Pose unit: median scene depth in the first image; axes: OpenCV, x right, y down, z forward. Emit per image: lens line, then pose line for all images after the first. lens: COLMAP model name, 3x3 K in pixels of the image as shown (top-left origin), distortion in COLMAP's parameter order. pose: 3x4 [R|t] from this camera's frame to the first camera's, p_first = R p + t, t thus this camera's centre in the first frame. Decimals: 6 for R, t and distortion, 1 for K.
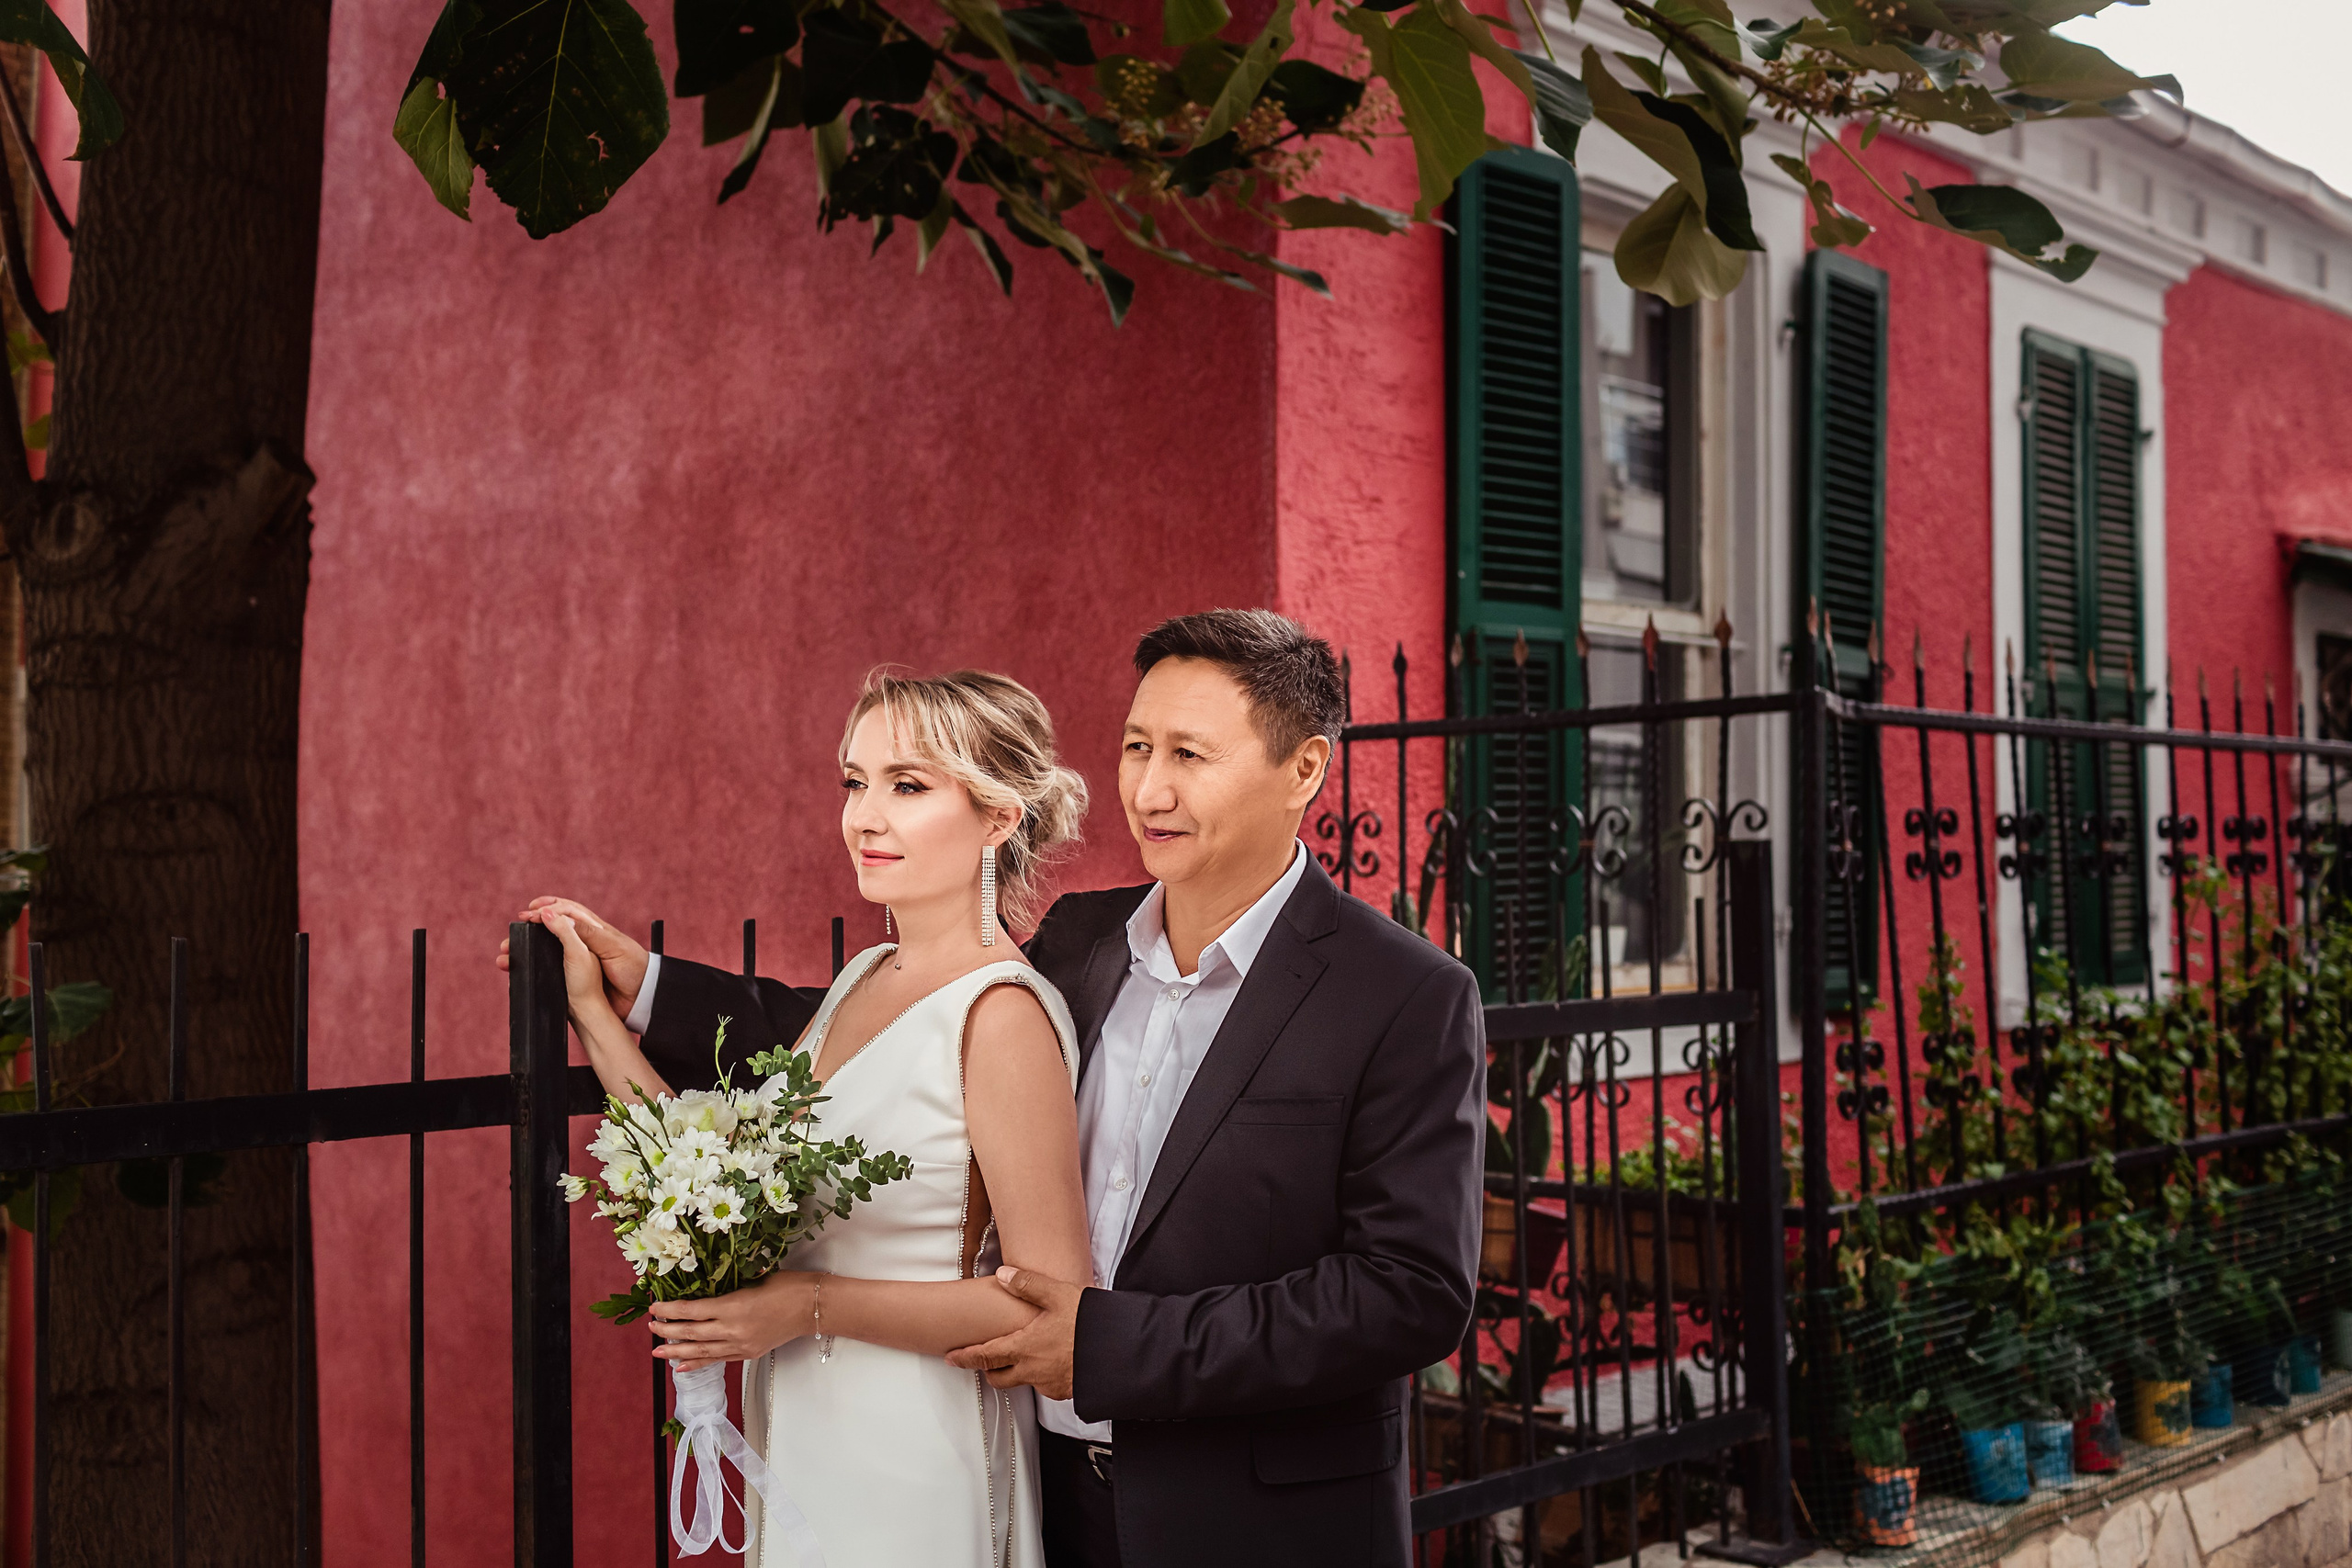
lens RADIAL K [[2266.4, 0, 1176.0], [0, 2266.4, 784.0], [0, 0, 1]] dist [0.000601, -0.003655]
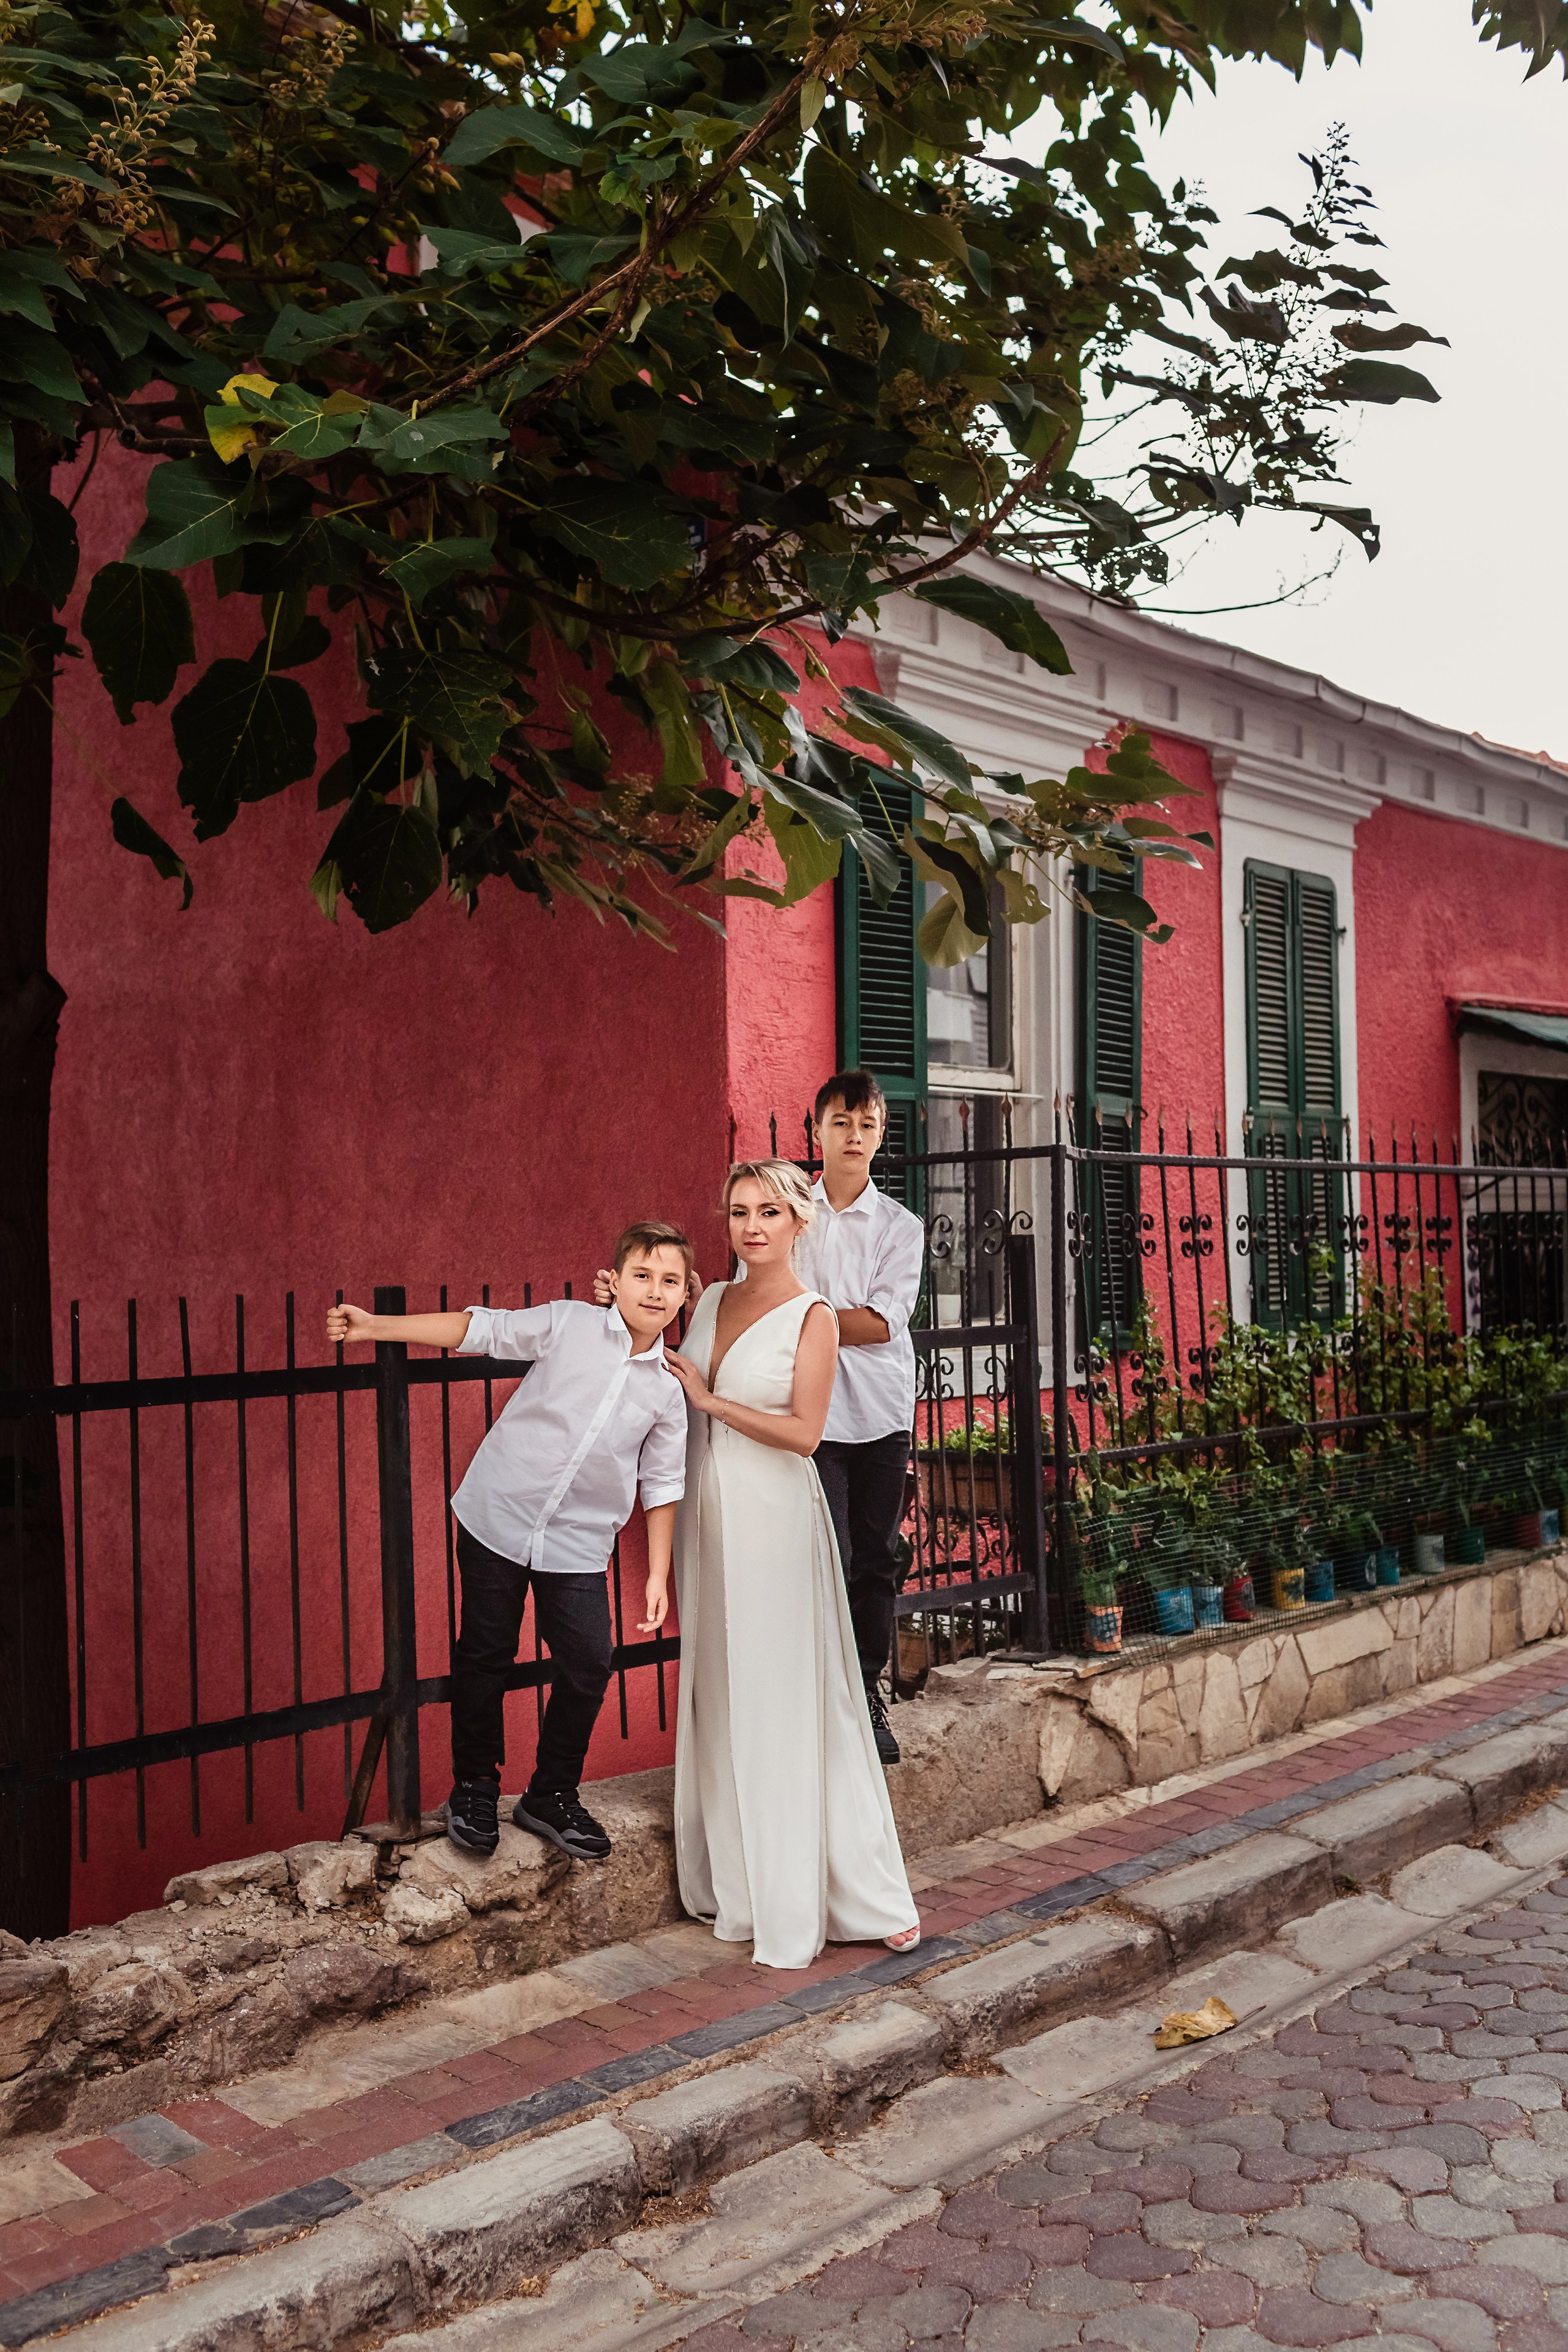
lens RADIAL K [[2266.6, 0, 784.0], [0, 2266.6, 1176.0], [0, 0, 1]] dist [0.000601, -0.003655]
pose [[0.994975, -0.008665, 0.099748, -0.068920], [0.008516, 0.999962, 0.001927, -0.018718], [-0.099761, -0.001068, 0.995011, -0.512129]]
